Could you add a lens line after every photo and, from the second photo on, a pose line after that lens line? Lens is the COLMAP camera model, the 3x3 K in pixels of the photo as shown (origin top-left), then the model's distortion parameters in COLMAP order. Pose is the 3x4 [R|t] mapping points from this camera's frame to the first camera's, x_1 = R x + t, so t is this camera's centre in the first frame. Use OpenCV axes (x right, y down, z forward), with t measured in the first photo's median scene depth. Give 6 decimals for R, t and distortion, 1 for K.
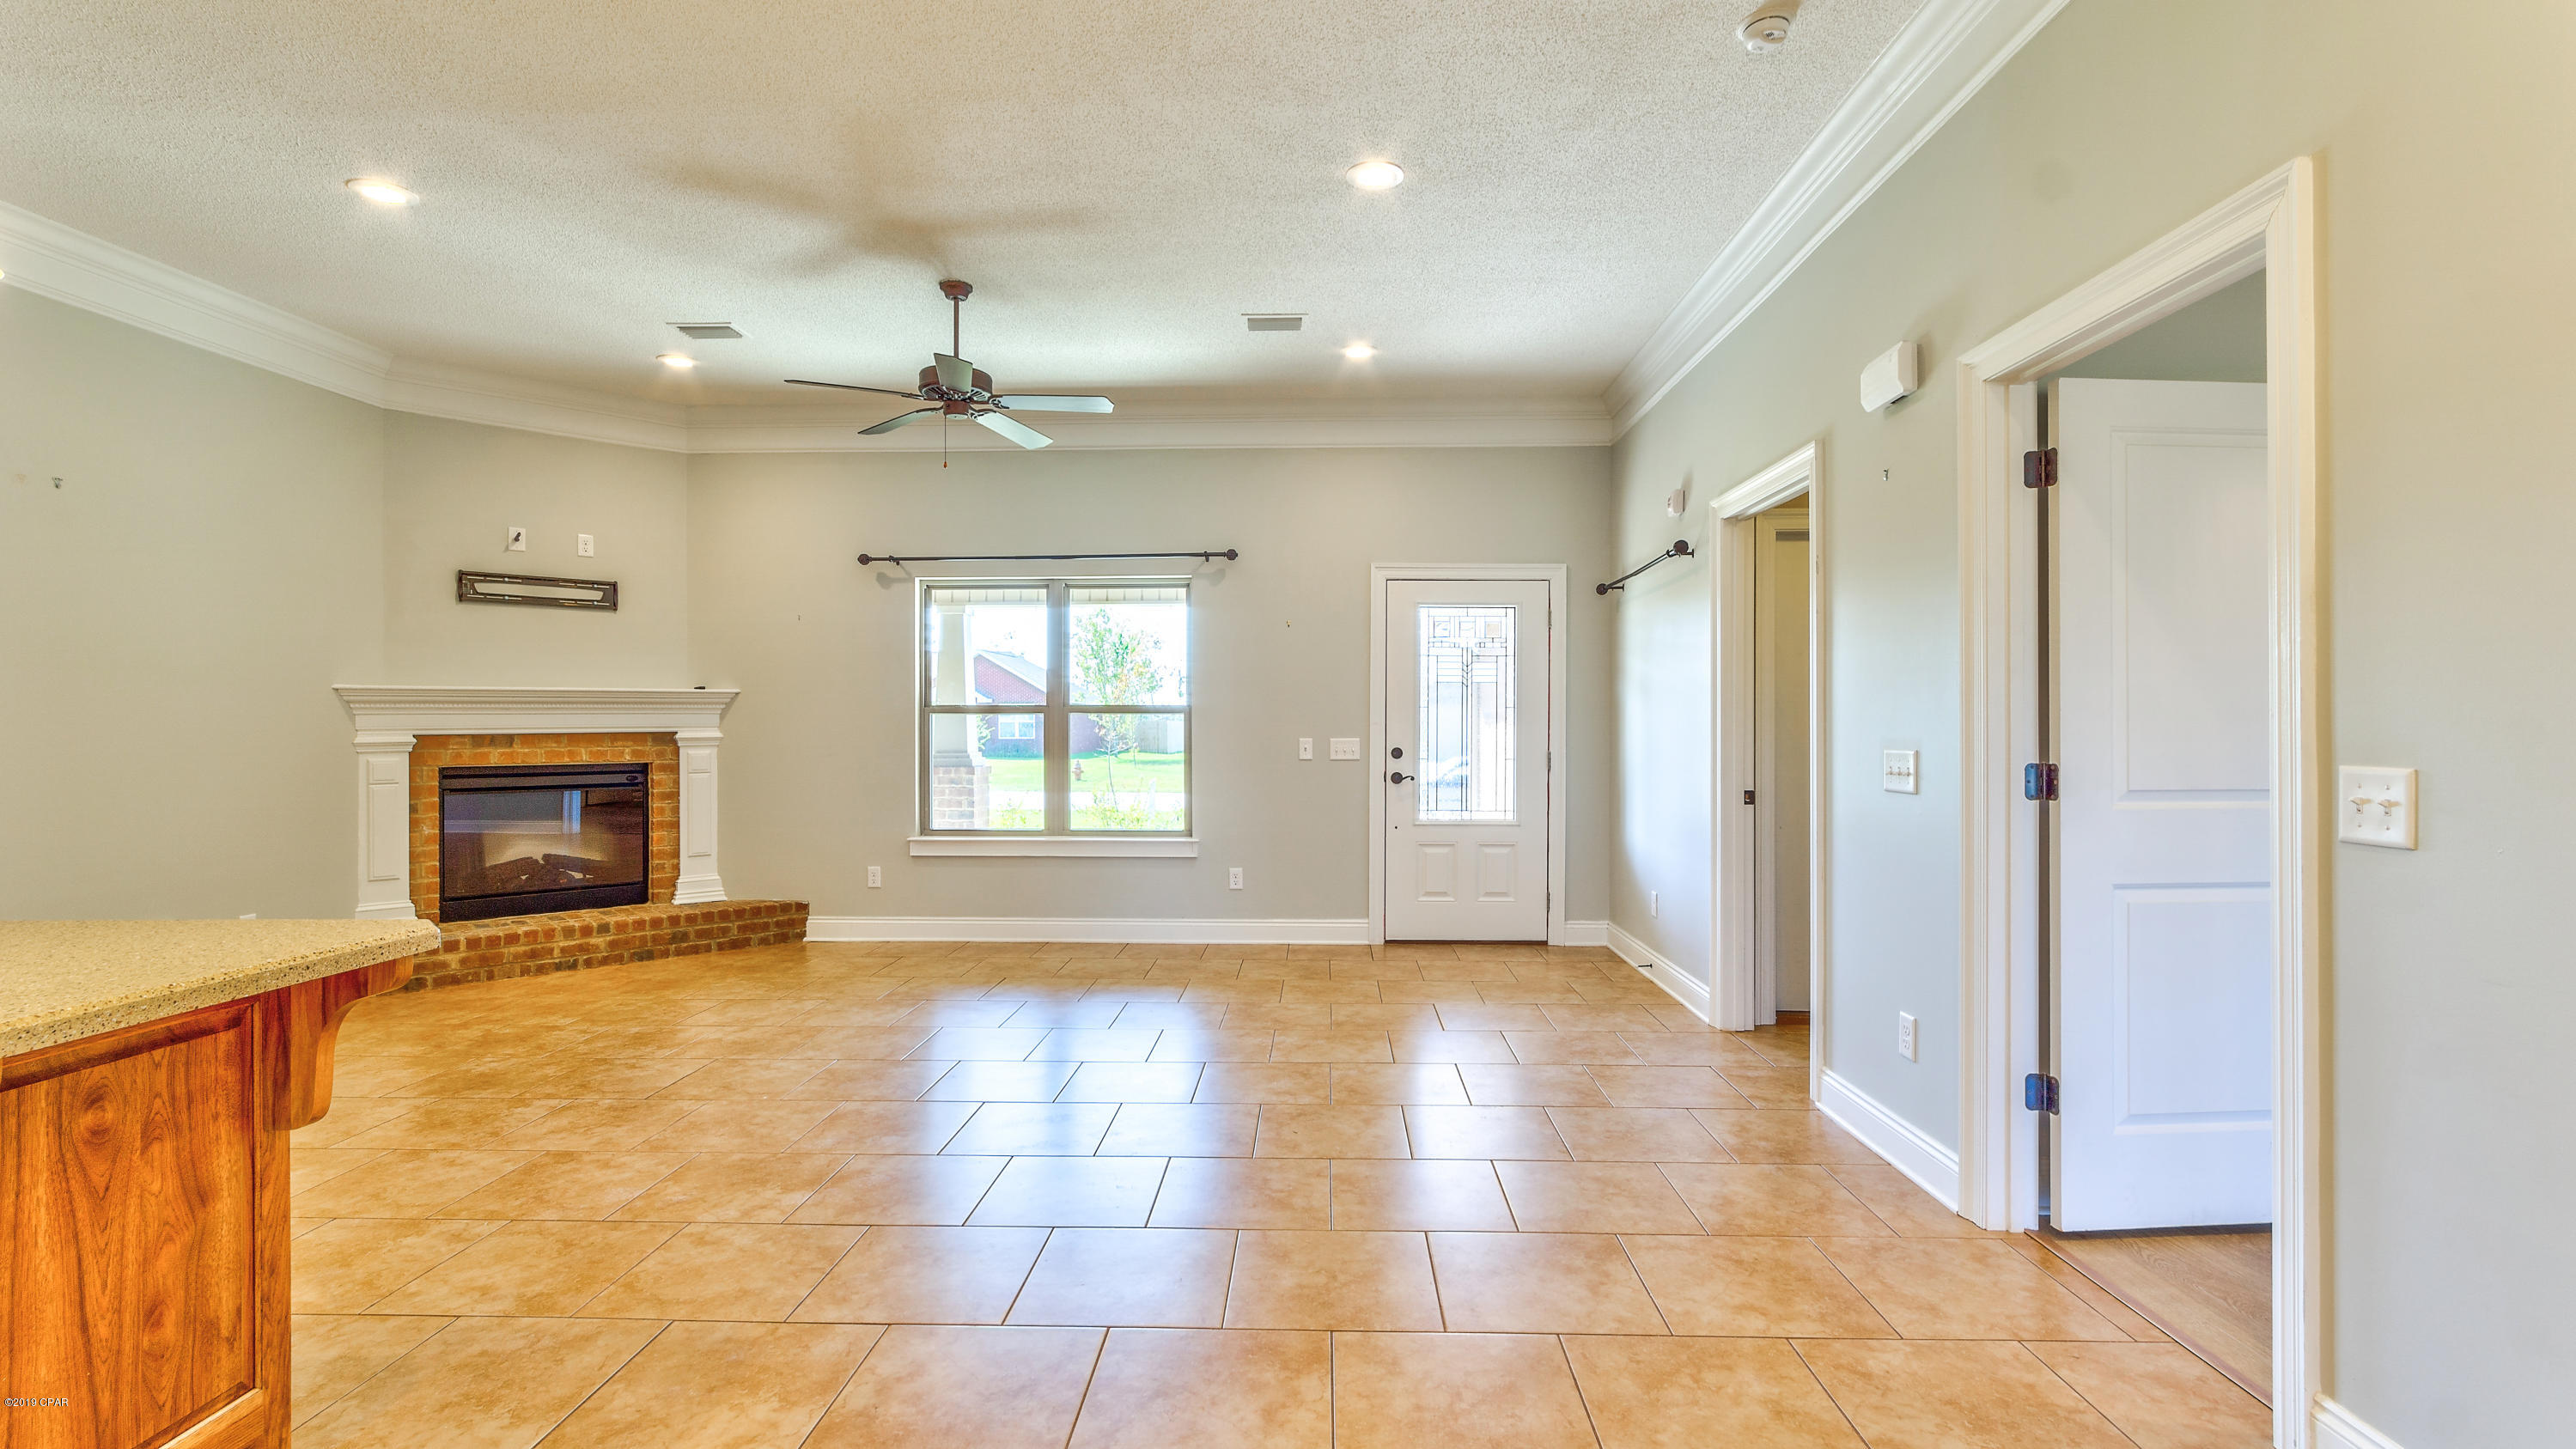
lens RADIAL K [[1226.0, 0, 1287.2], [0, 1226.0, 741.4], [0, 0, 1]] dist [0.002710, 0.001057]
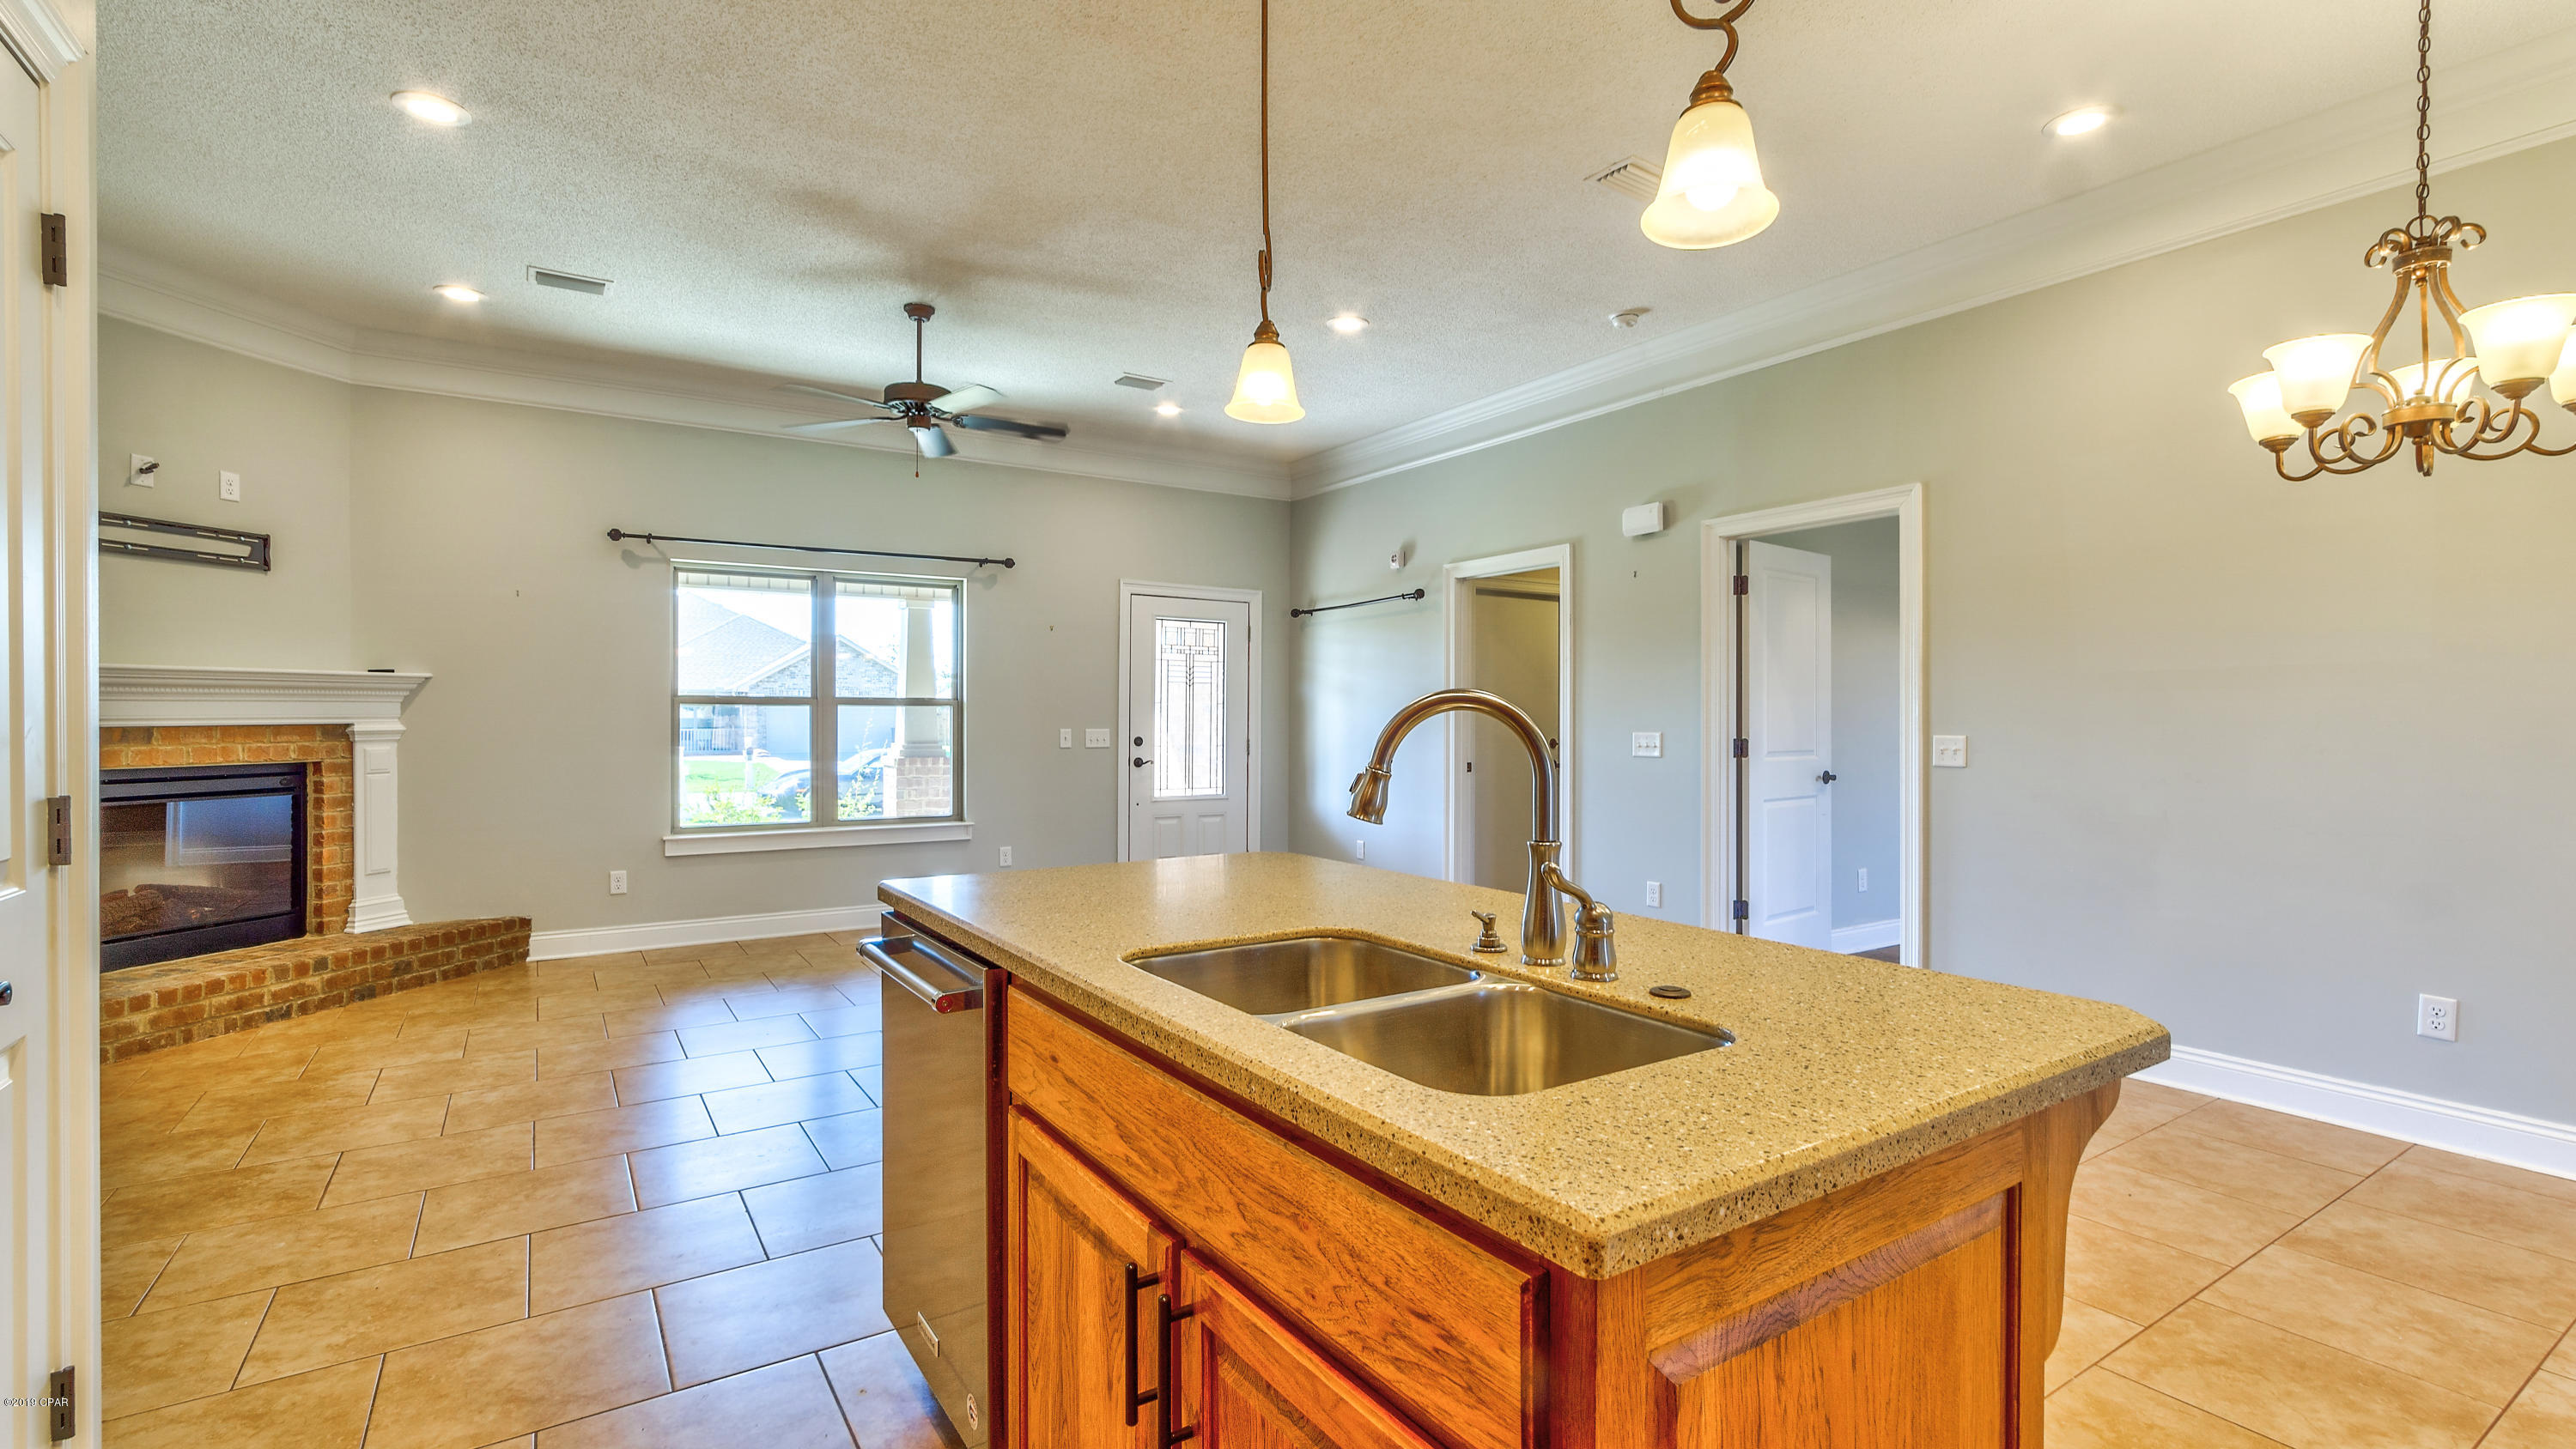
lens RADIAL K [[1304.6, 0, 1296.8], [0, 1304.6, 745.4], [0, 0, 1]] dist [0.003923, 0.000973]
pose [[0.783963, -0.011019, 0.620709, -0.566884], [0.006342, 0.999932, 0.009741, 0.002284], [-0.620775, -0.003700, 0.783980, -0.080717]]
